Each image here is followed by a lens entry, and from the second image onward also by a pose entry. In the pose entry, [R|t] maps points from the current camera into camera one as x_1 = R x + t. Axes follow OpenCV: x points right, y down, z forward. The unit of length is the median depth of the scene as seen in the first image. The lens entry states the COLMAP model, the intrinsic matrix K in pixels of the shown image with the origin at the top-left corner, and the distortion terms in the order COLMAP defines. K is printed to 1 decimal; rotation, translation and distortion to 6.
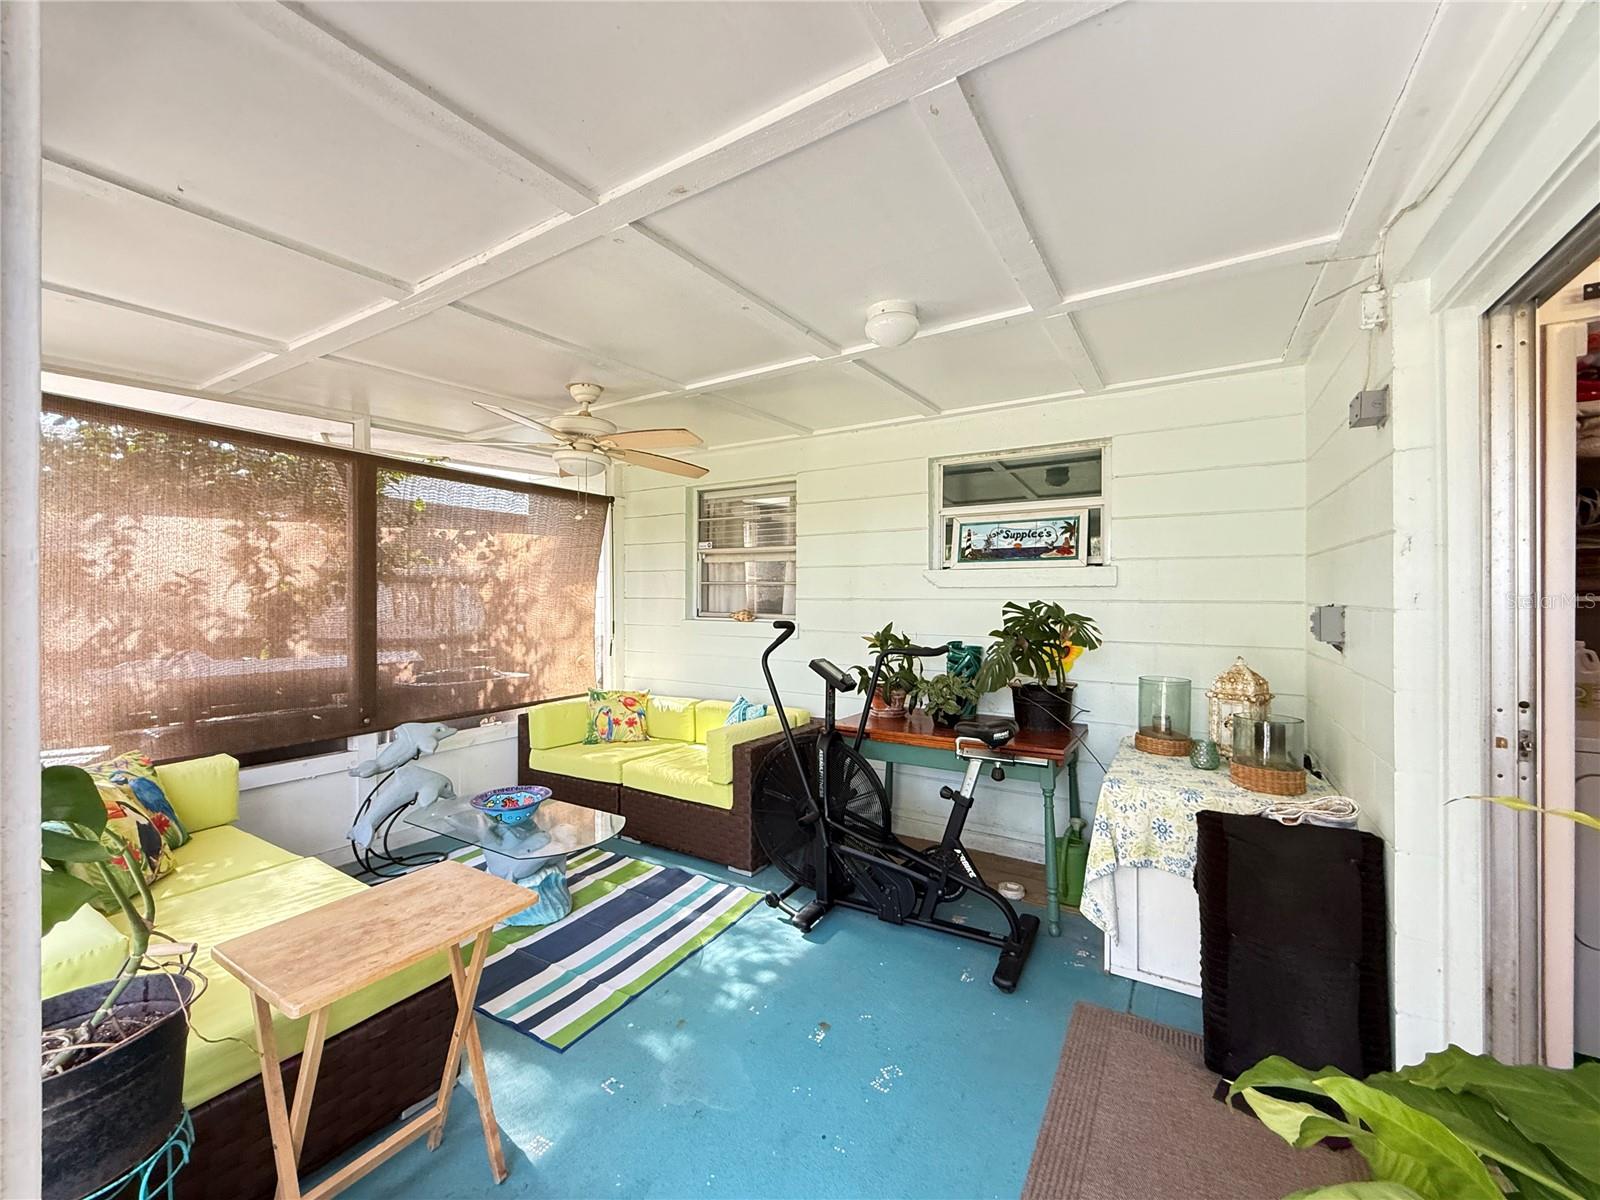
lens RADIAL K [[633.8, 0, 801.9], [0, 633.8, 601.4], [0, 0, 1]] dist [-0.000570, -0.000018]
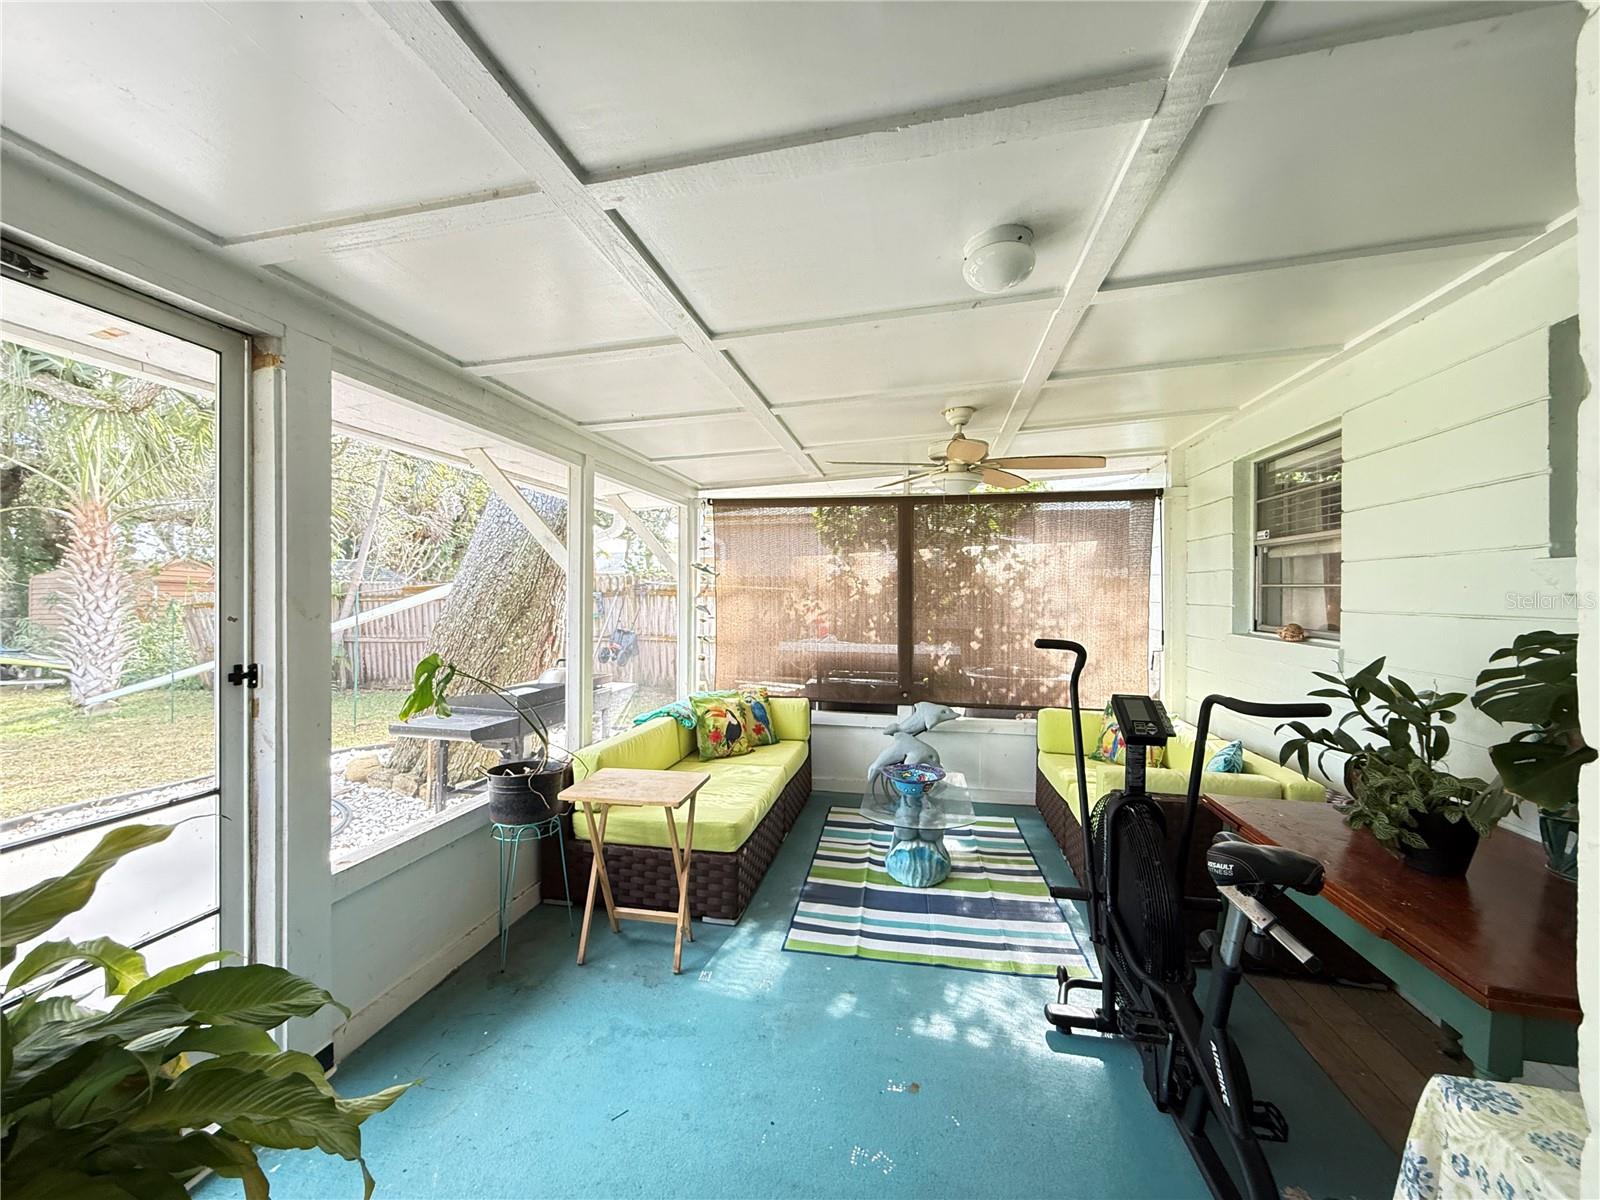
lens RADIAL K [[633.8, 0, 795.6], [0, 633.8, 594.9], [0, 0, 1]] dist [-0.000570, -0.000018]
pose [[0.341434, -0.001653, -0.939904, 0.521841], [-0.003985, 0.999987, -0.003207, -0.019548], [0.939897, 0.004840, 0.341423, 0.334088]]
